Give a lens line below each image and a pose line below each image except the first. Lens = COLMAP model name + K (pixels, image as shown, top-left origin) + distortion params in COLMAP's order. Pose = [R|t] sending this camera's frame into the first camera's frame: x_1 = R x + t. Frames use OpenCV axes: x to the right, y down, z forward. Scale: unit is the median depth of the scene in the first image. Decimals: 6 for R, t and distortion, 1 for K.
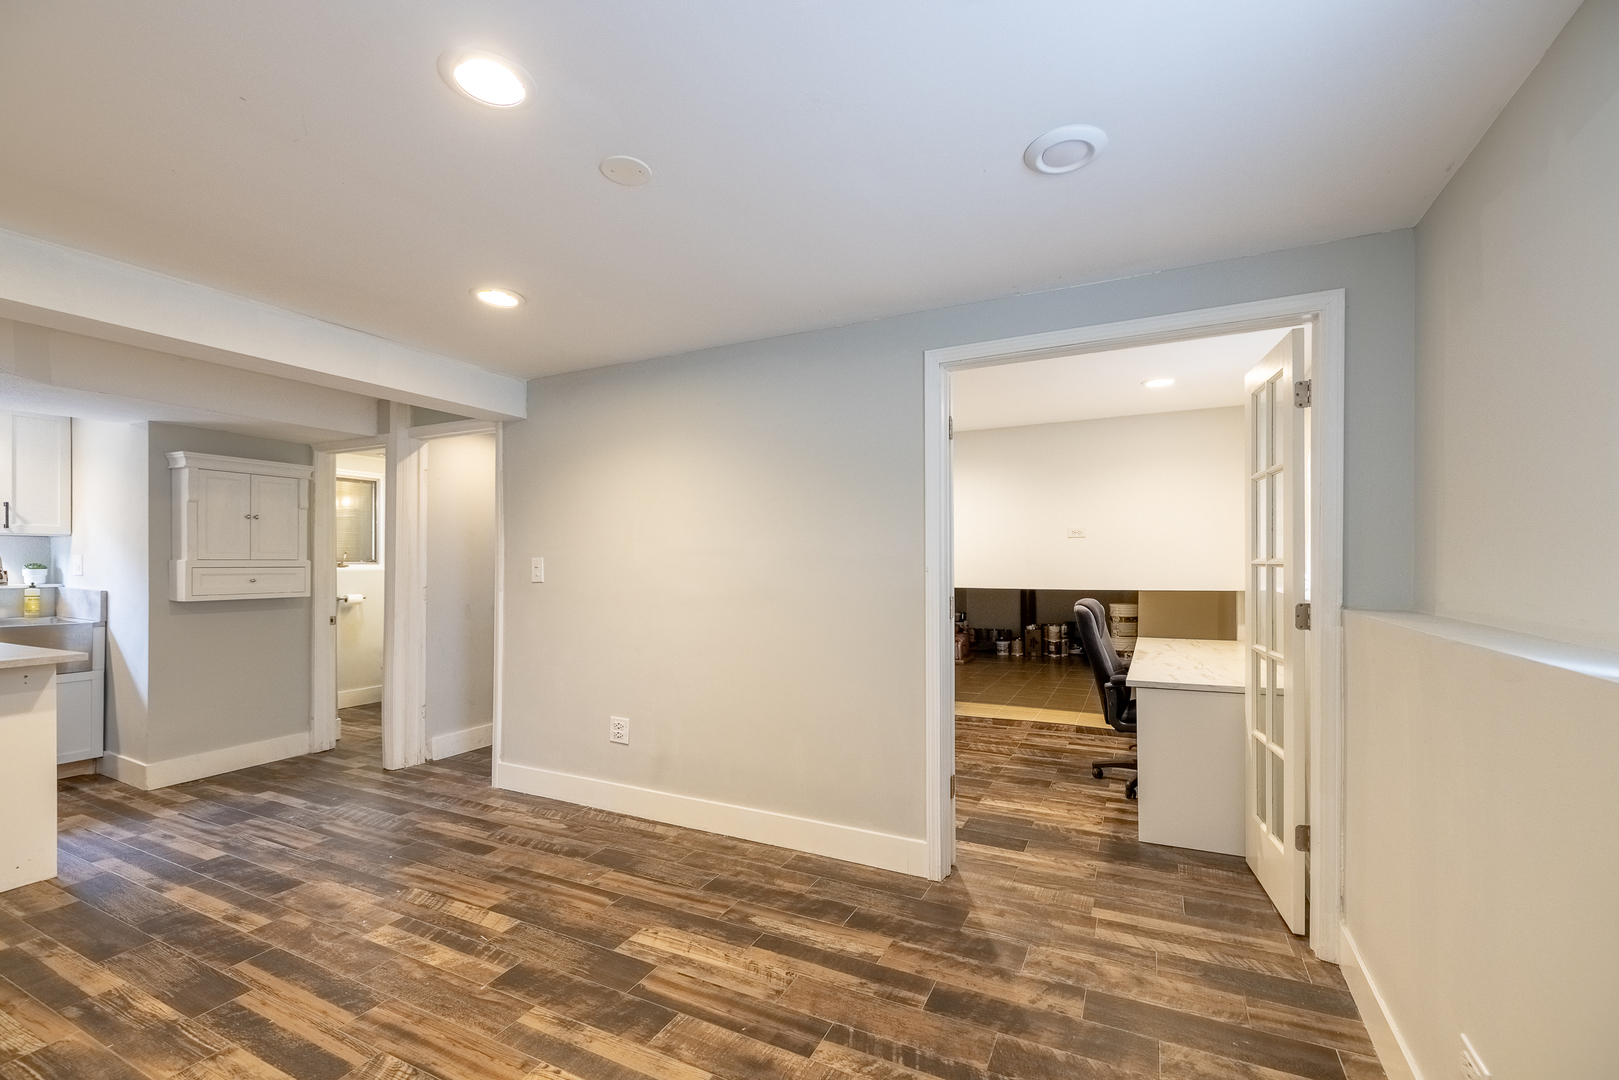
lens RADIAL K [[698.2, 0, 825.5], [0, 698.2, 565.2], [0, 0, 1]] dist [-0.000358, -0.000850]
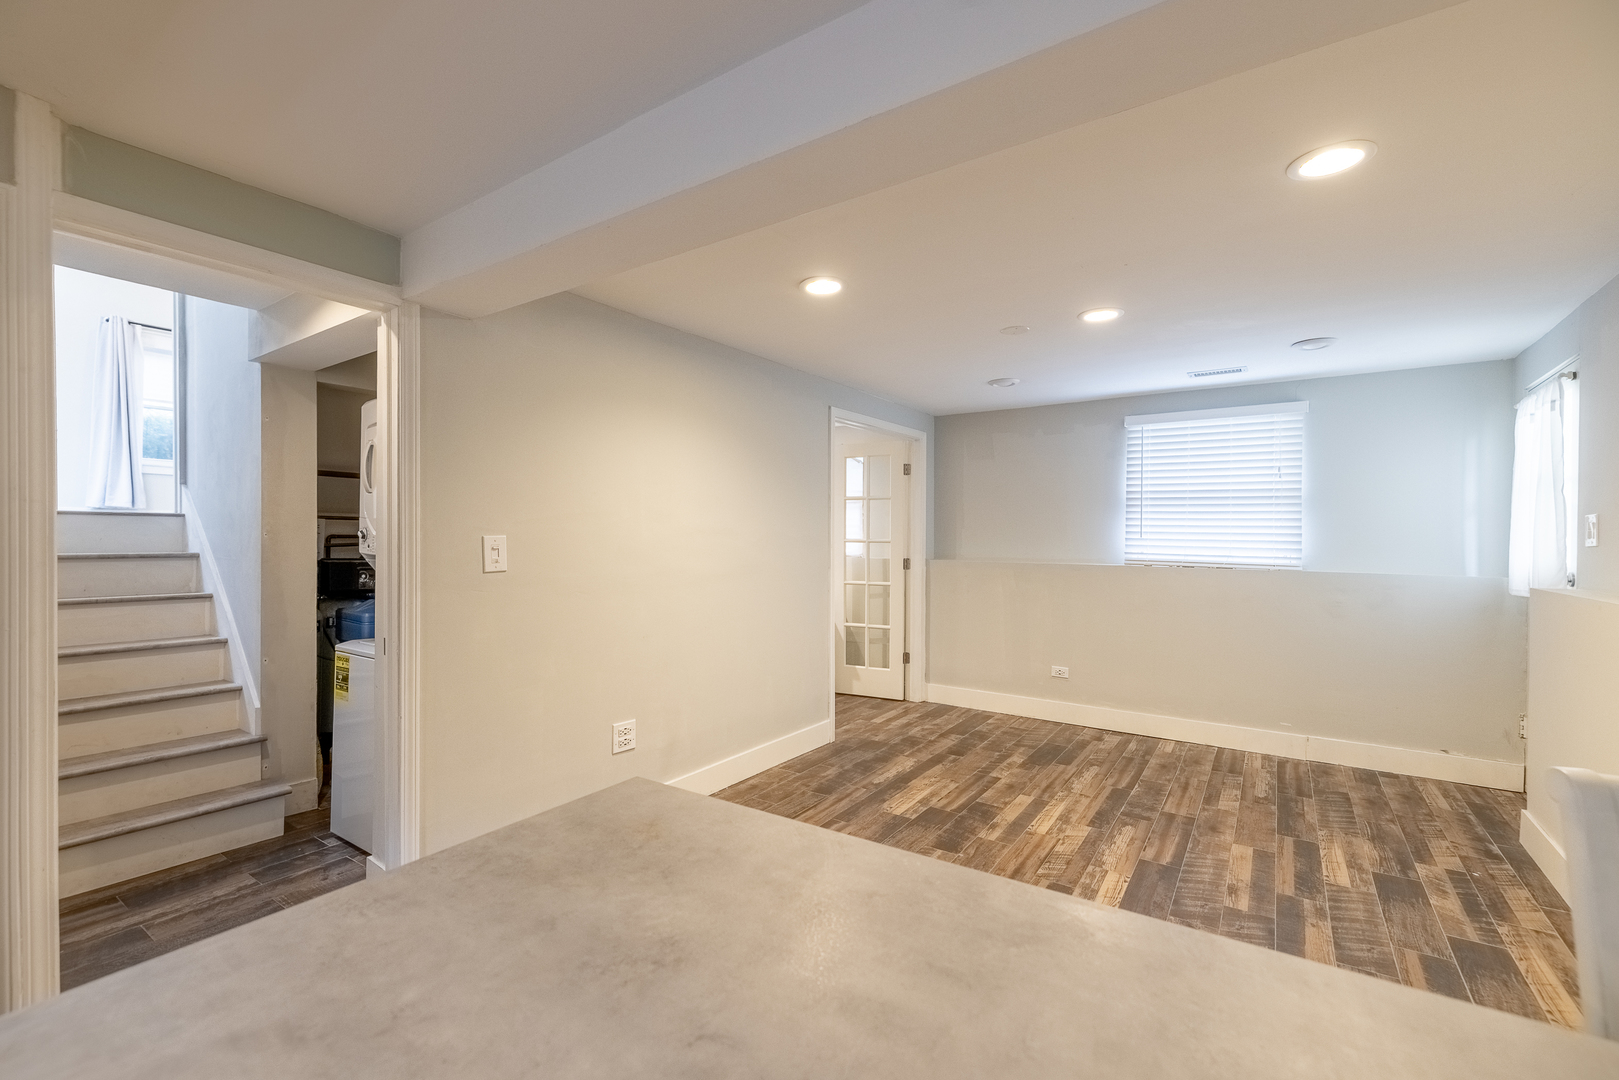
lens RADIAL K [[698.2, 0, 812.6], [0, 698.2, 538.0], [0, 0, 1]] dist [-0.000358, -0.000850]
pose [[0.140463, -0.002687, 0.990082, -1.644524], [-0.001329, 0.999995, 0.002903, -0.016549], [-0.990085, -0.001723, 0.140458, 0.957551]]
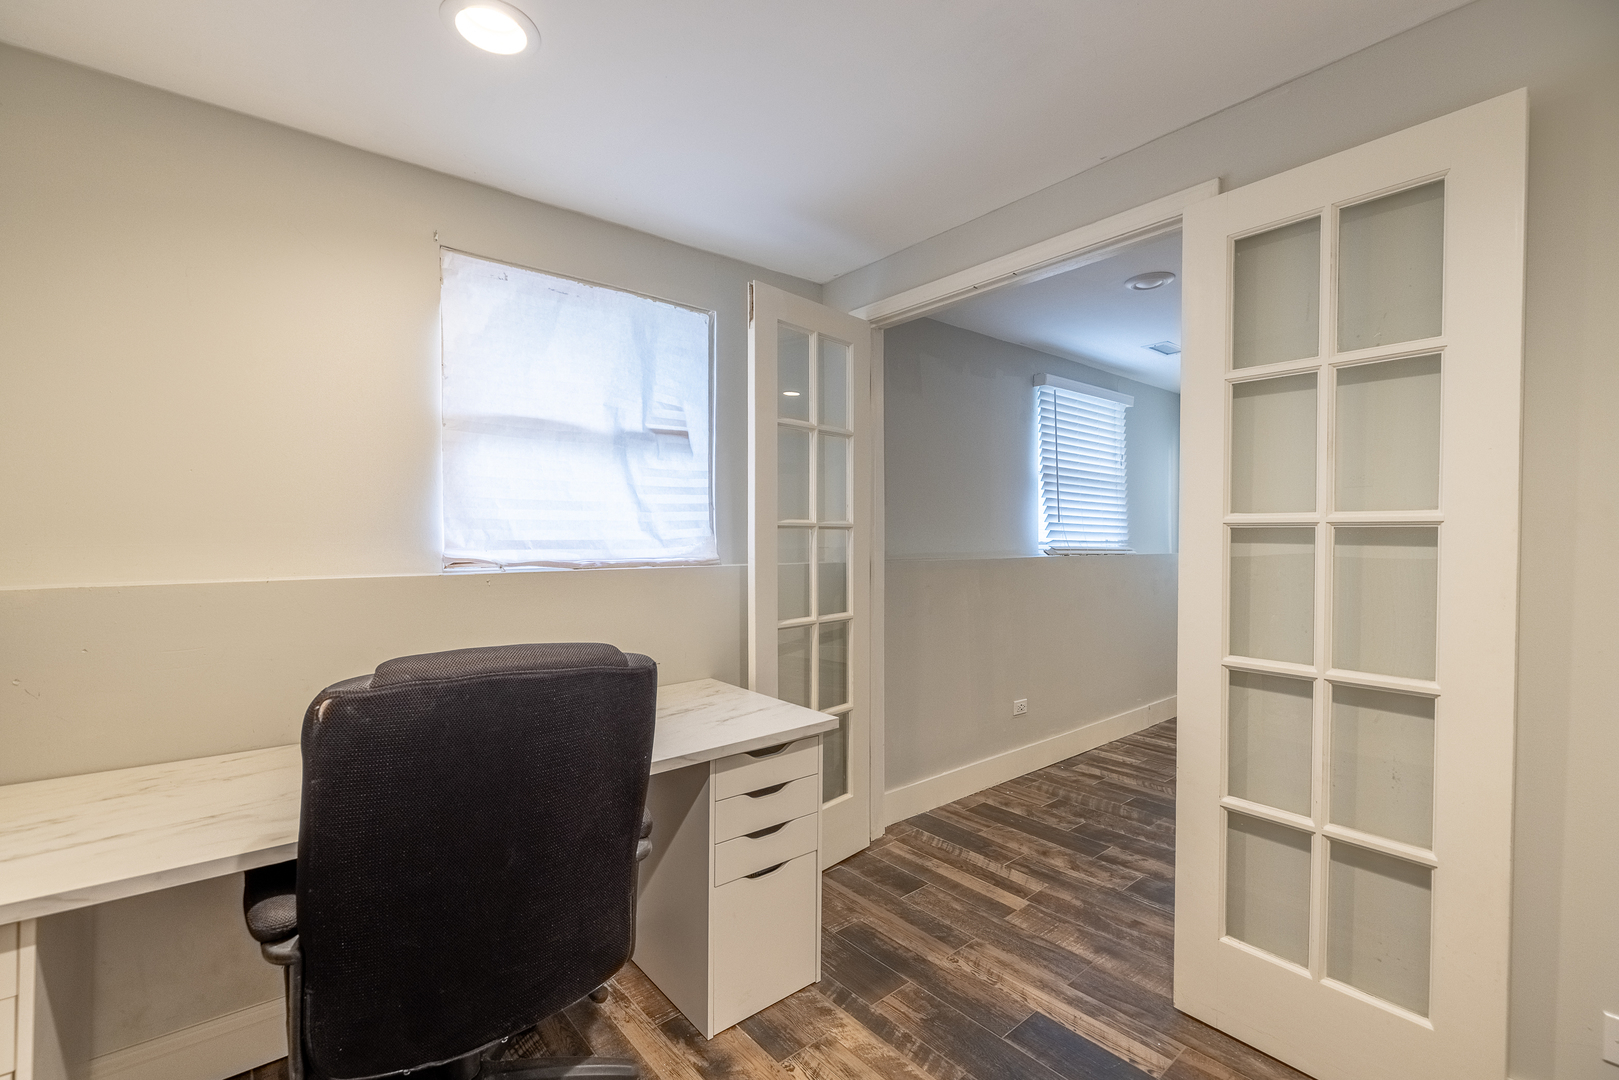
lens RADIAL K [[698.2, 0, 826.8], [0, 698.2, 543.2], [0, 0, 1]] dist [-0.000358, -0.000850]
pose [[-0.915958, 0.004339, 0.401250, 0.266377], [0.008958, 0.999913, 0.009637, 0.015587], [-0.401174, 0.012421, -0.915918, 2.048673]]
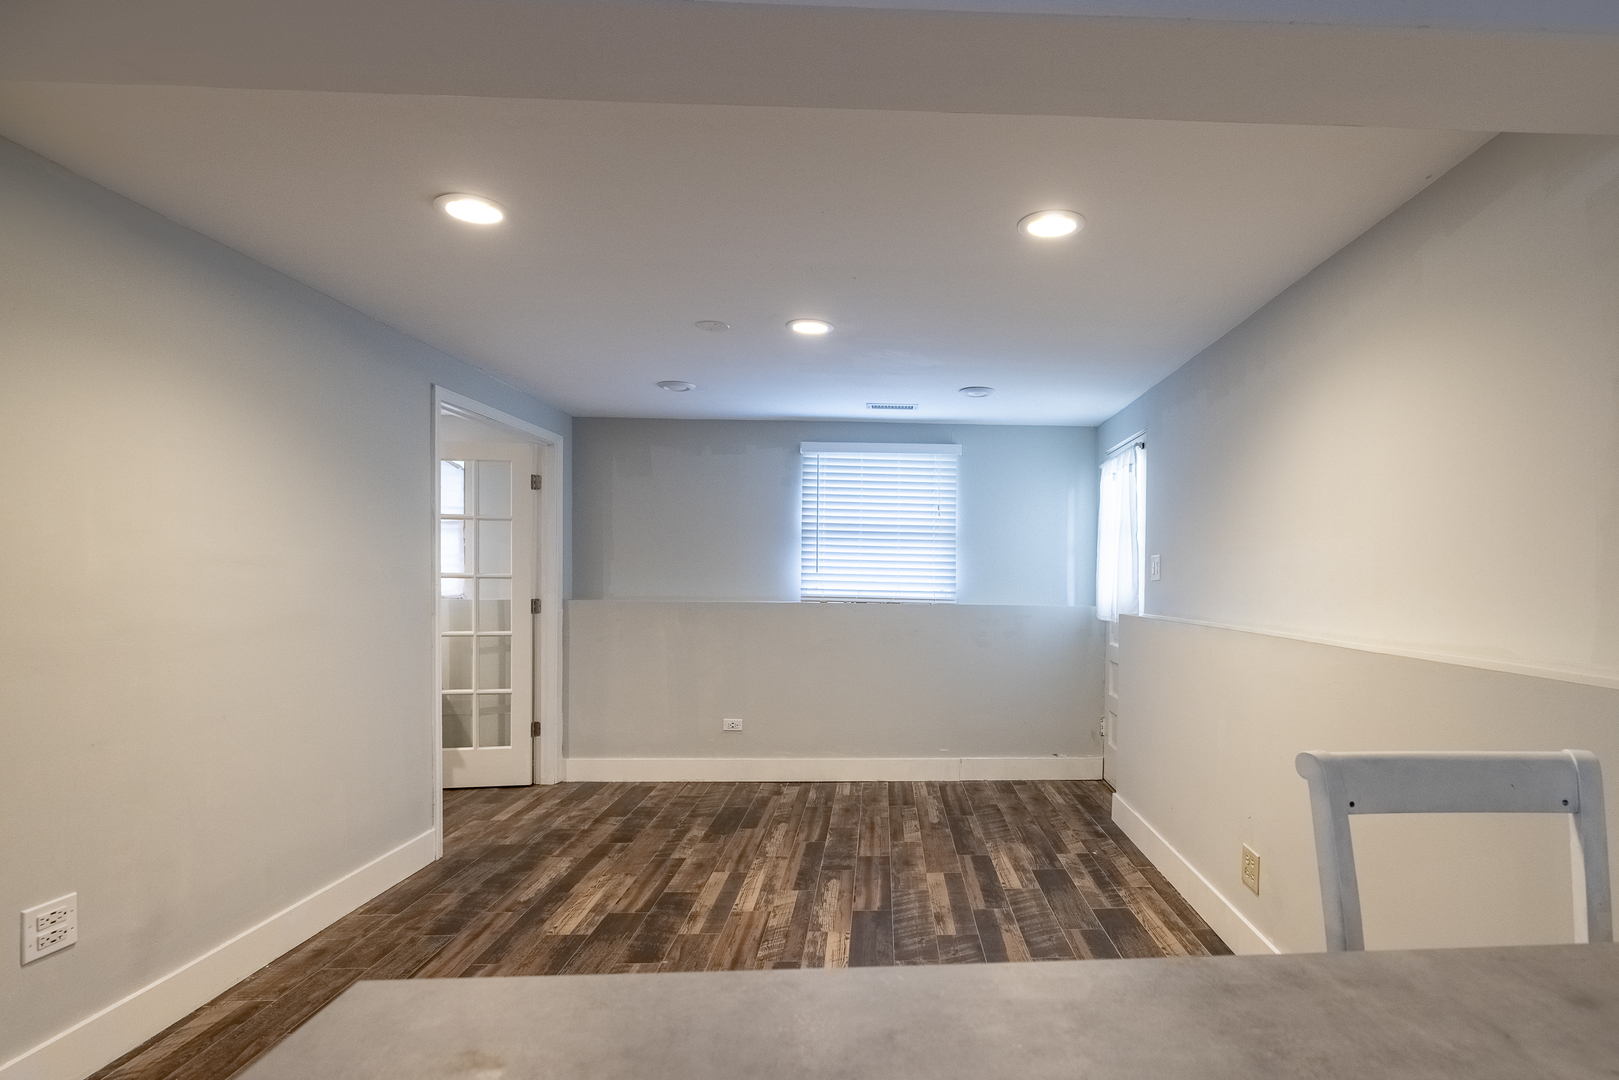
lens RADIAL K [[804.7, 0, 935.5], [0, 804.7, 587.0], [0, 0, 1]] dist [-0.000277, -0.000130]
pose [[-0.492906, -0.018219, 0.869892, -1.578316], [-0.005143, 0.999824, 0.018027, -0.015079], [-0.870067, 0.004412, -0.492913, 1.095012]]
